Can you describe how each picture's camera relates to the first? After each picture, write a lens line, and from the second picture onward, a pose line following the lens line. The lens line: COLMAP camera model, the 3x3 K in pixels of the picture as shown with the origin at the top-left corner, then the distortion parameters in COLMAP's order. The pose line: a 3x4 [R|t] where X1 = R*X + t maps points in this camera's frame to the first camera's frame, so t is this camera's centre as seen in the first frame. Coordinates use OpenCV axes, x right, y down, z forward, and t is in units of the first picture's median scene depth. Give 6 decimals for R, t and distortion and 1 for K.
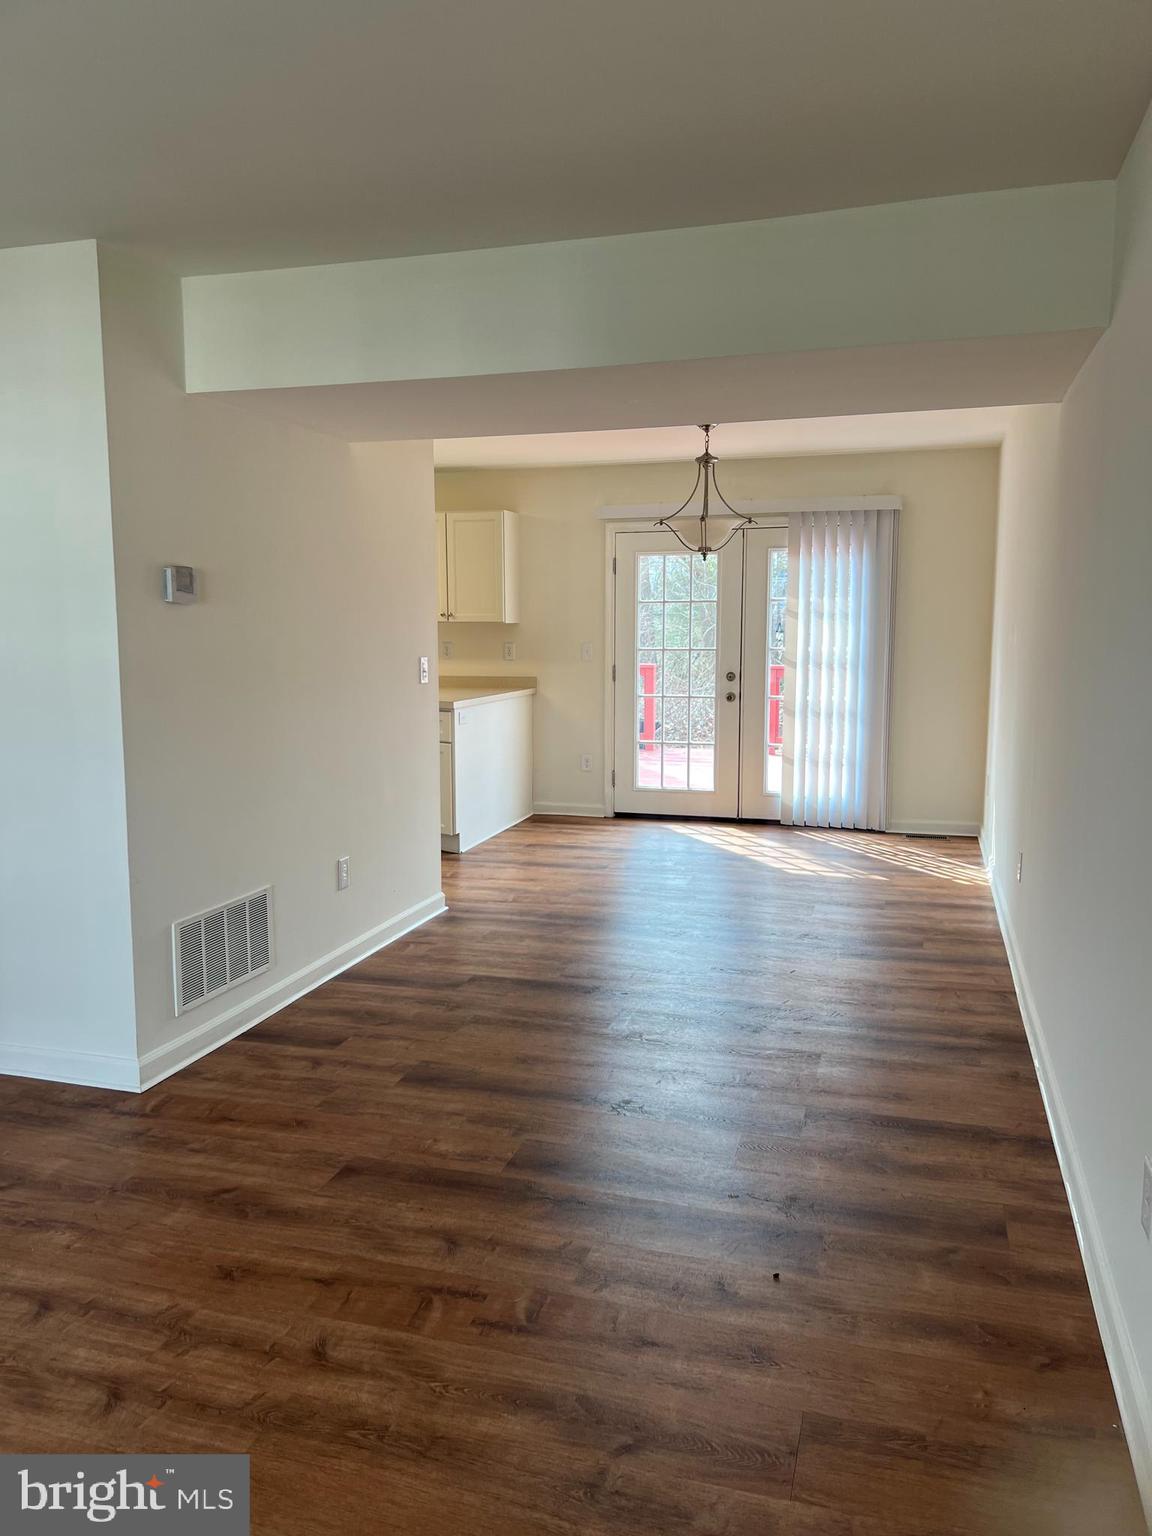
lens RADIAL K [[1138.6, 0, 576.0], [0, 1138.6, 768.0], [0, 0, 1]] dist [0.114391, -0.186731]
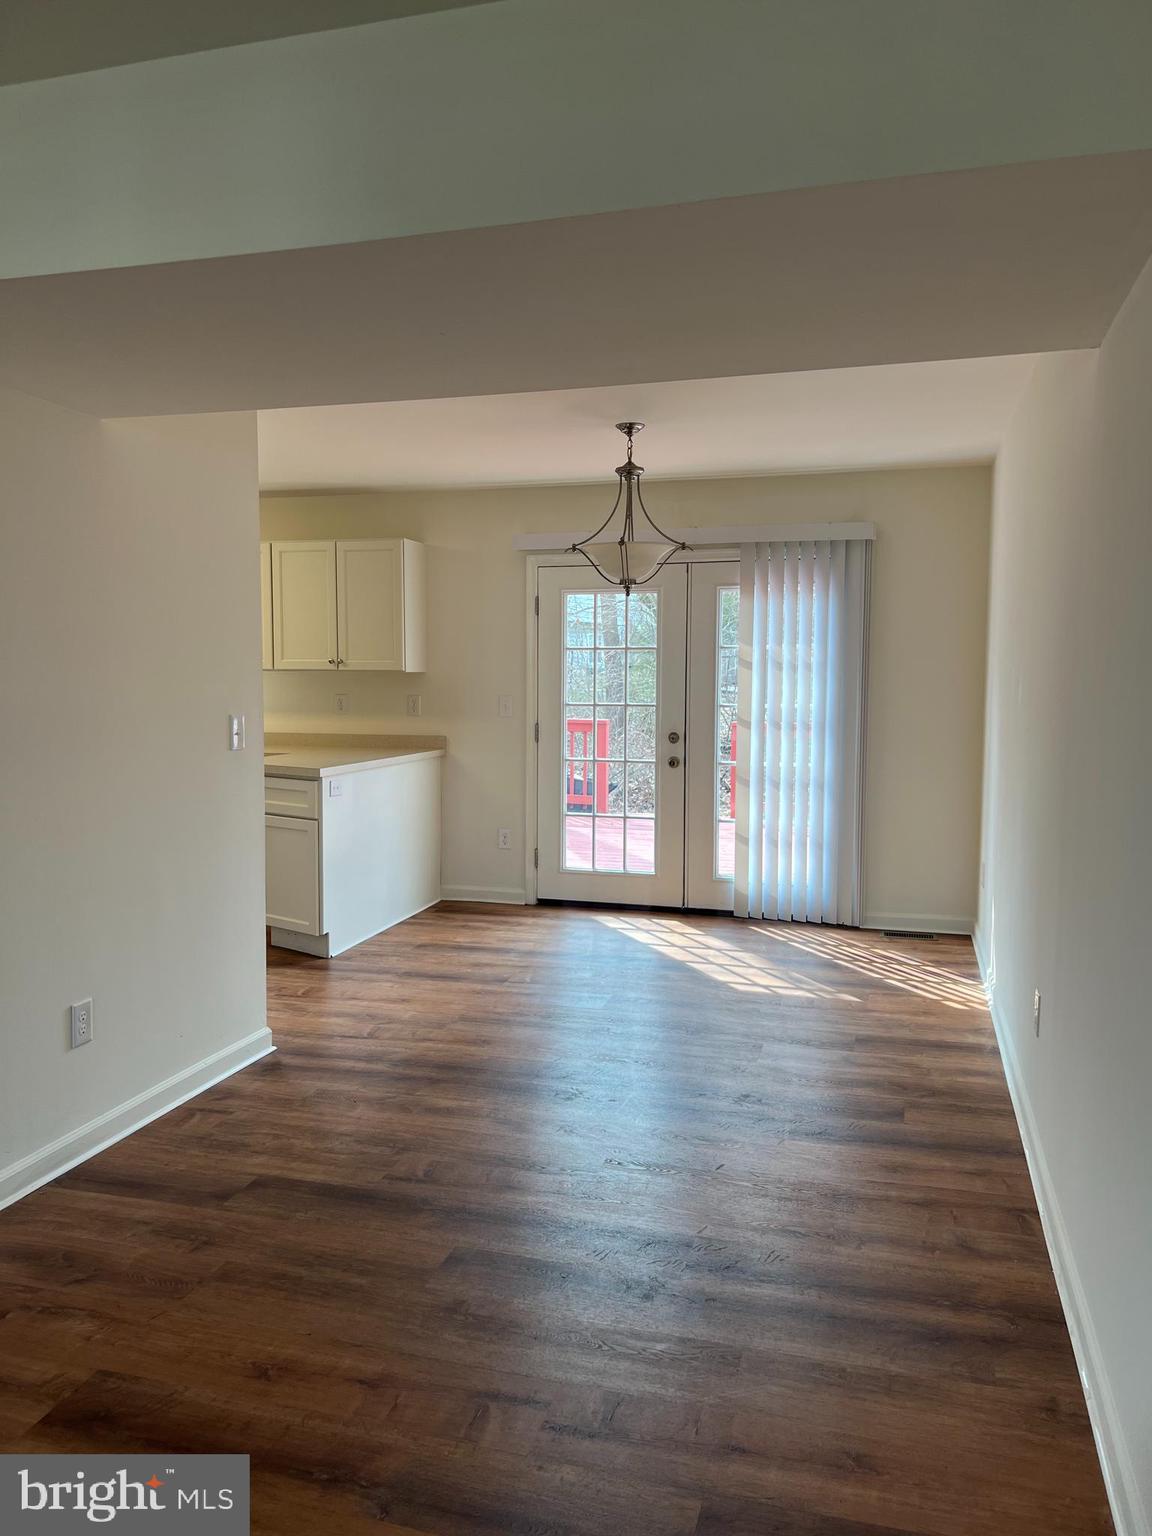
lens RADIAL K [[1138.6, 0, 576.0], [0, 1138.6, 768.0], [0, 0, 1]] dist [0.114391, -0.186731]
pose [[0.999916, 0.004730, 0.012079, 0.059886], [-0.004183, 0.998983, -0.044884, -0.022470], [-0.012279, 0.044830, 0.998919, 0.187312]]
